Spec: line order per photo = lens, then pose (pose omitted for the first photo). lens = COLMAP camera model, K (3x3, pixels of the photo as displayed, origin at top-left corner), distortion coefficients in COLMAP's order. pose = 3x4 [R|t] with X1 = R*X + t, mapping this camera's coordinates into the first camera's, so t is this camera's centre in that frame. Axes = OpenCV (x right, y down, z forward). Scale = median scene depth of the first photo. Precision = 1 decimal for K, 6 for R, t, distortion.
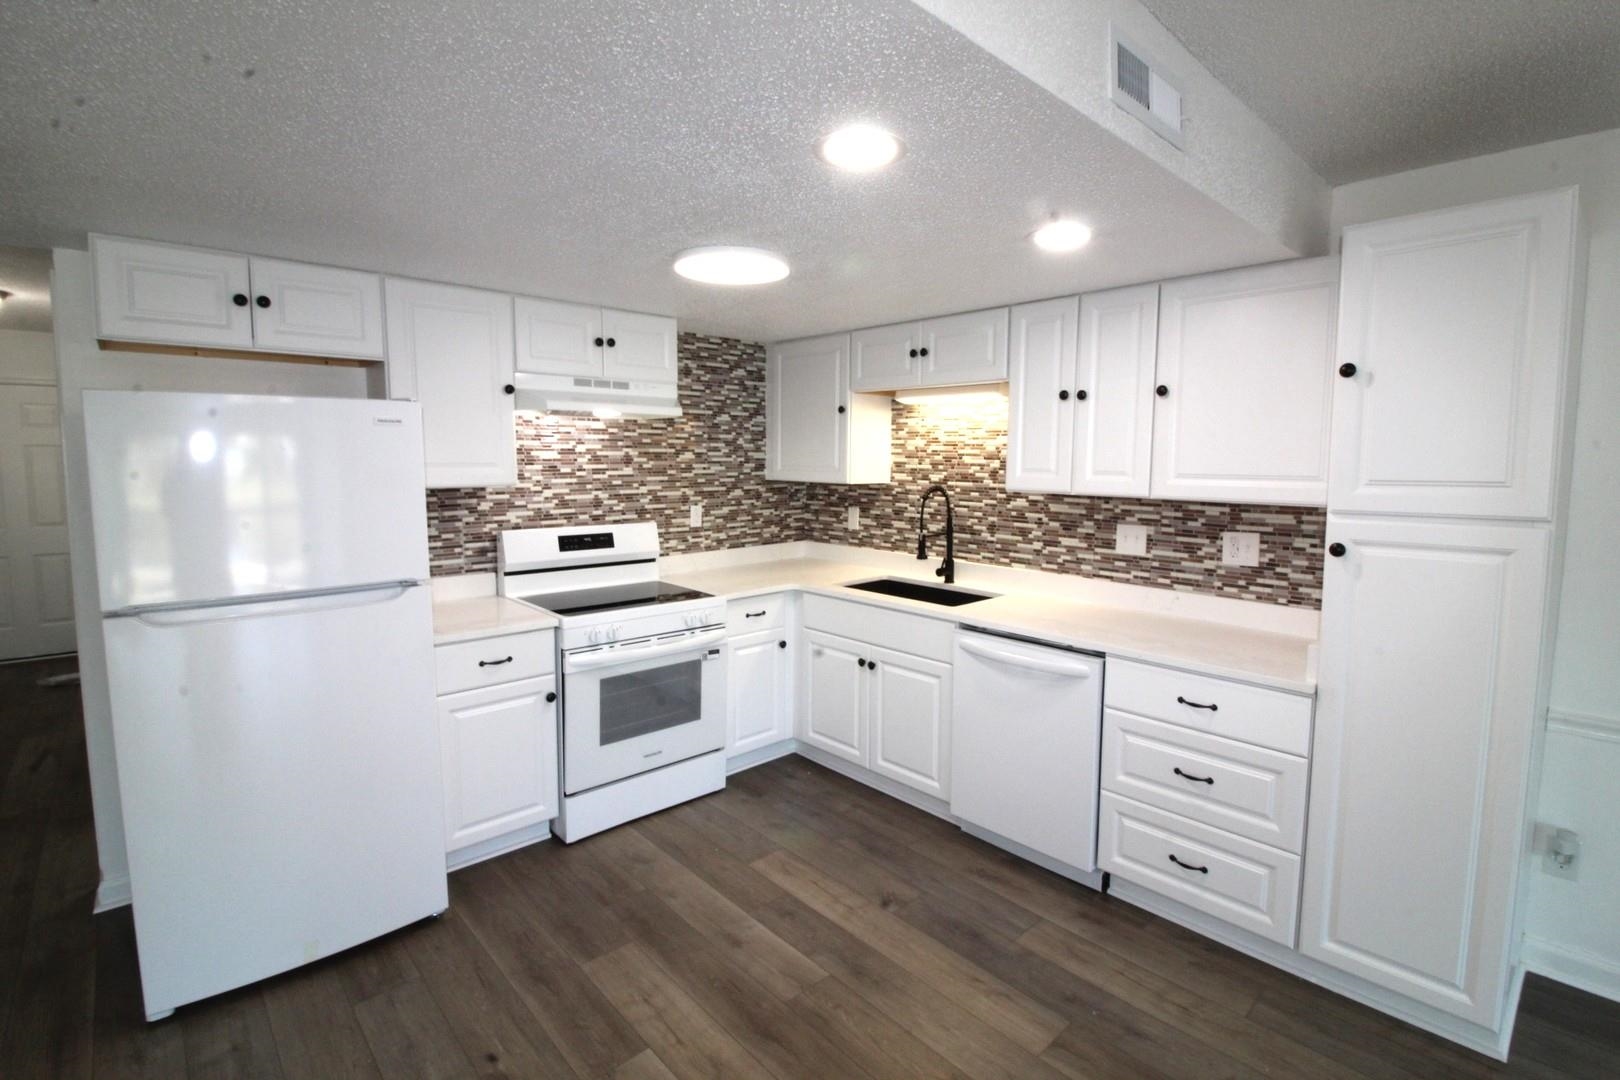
lens RADIAL K [[748.1, 0, 823.4], [0, 748.1, 528.0], [0, 0, 1]] dist [-0.009663, -0.004428]
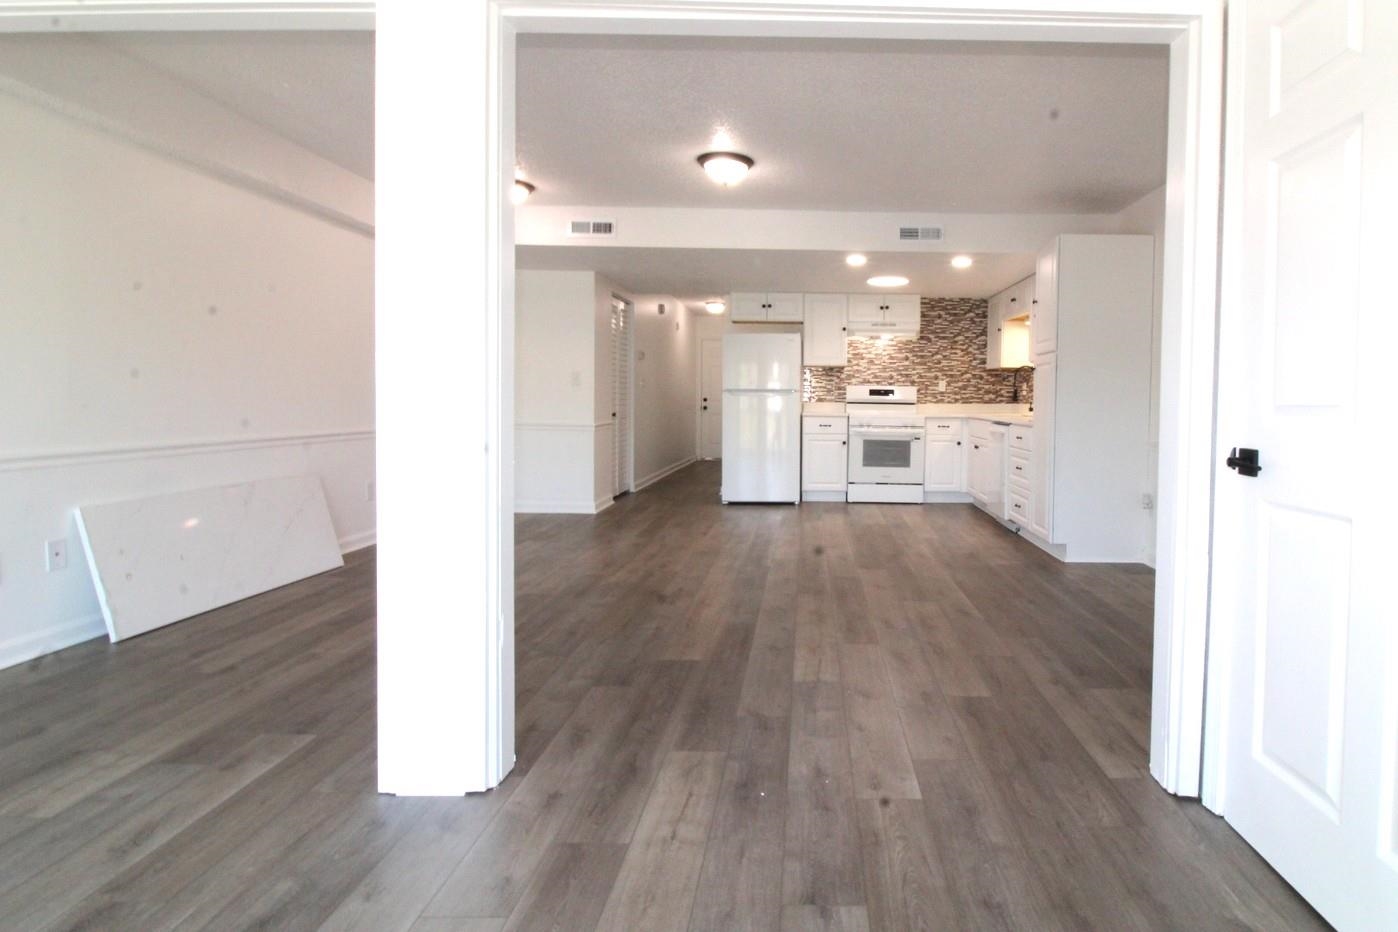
lens RADIAL K [[747.5, 0, 820.9], [0, 747.5, 426.6], [0, 0, 1]] dist [-0.017387, -0.003099]
pose [[0.740390, 0.026820, -0.671642, 1.092523], [-0.068028, 0.997063, -0.035176, 0.215825], [0.668726, 0.071734, 0.740040, -0.828131]]
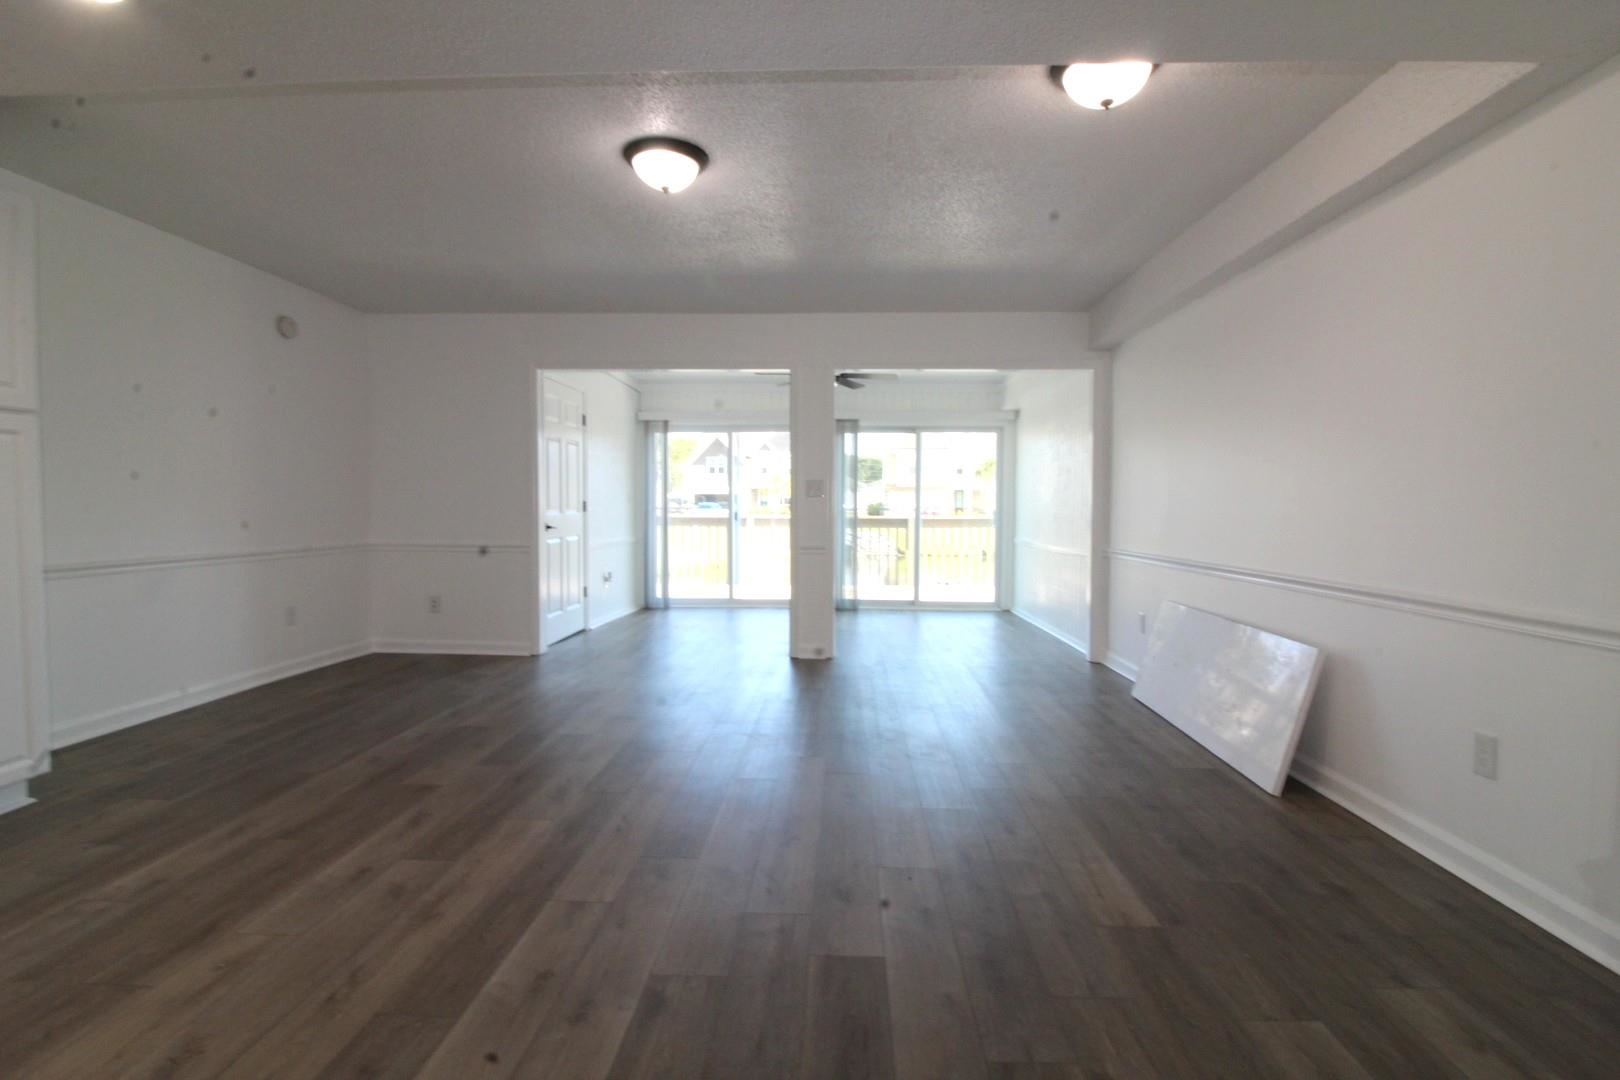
lens RADIAL K [[744.7, 0, 813.7], [0, 744.7, 540.5], [0, 0, 1]] dist [-0.016168, -0.001355]
pose [[-0.698006, -0.041580, 0.714883, -0.578090], [0.054129, 0.992393, 0.110573, 0.084646], [-0.714043, 0.115877, -0.690446, 0.438162]]
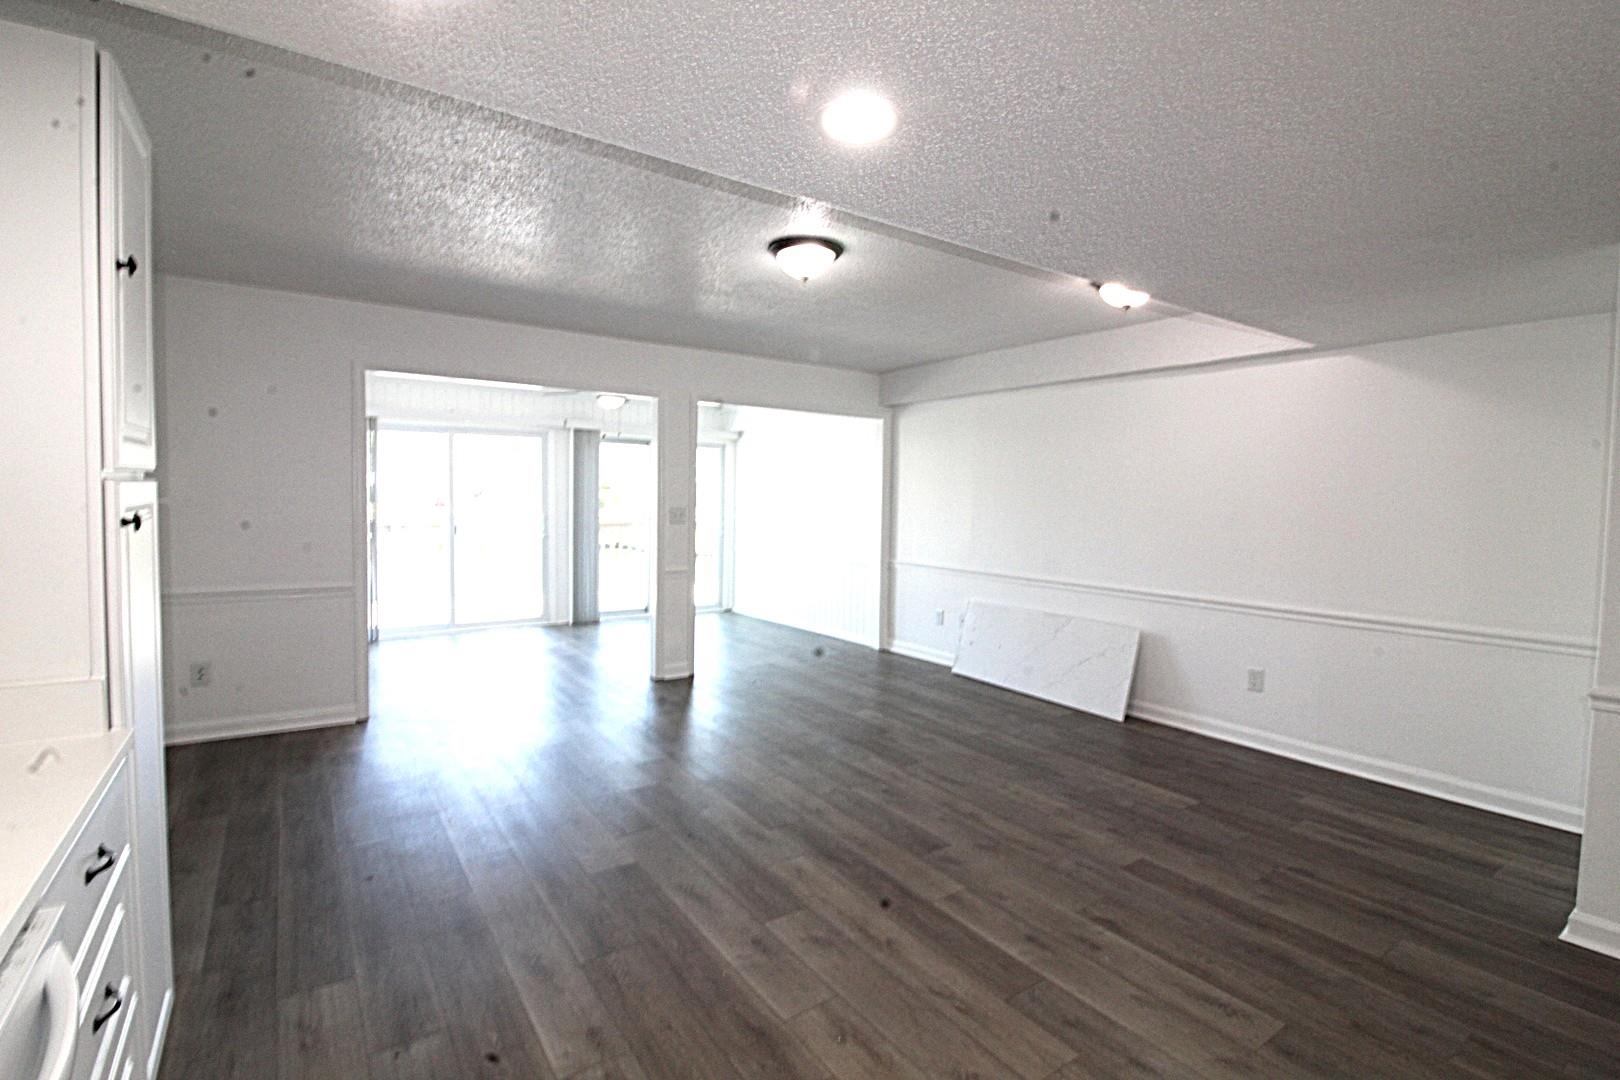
lens RADIAL K [[748.1, 0, 810.0], [0, 748.1, 532.9], [0, 0, 1]] dist [-0.009663, -0.004428]
pose [[-0.987842, -0.030564, 0.152428, -0.022702], [-0.009408, 0.990440, 0.137625, -0.032800], [-0.155177, 0.134517, -0.978685, 0.886650]]
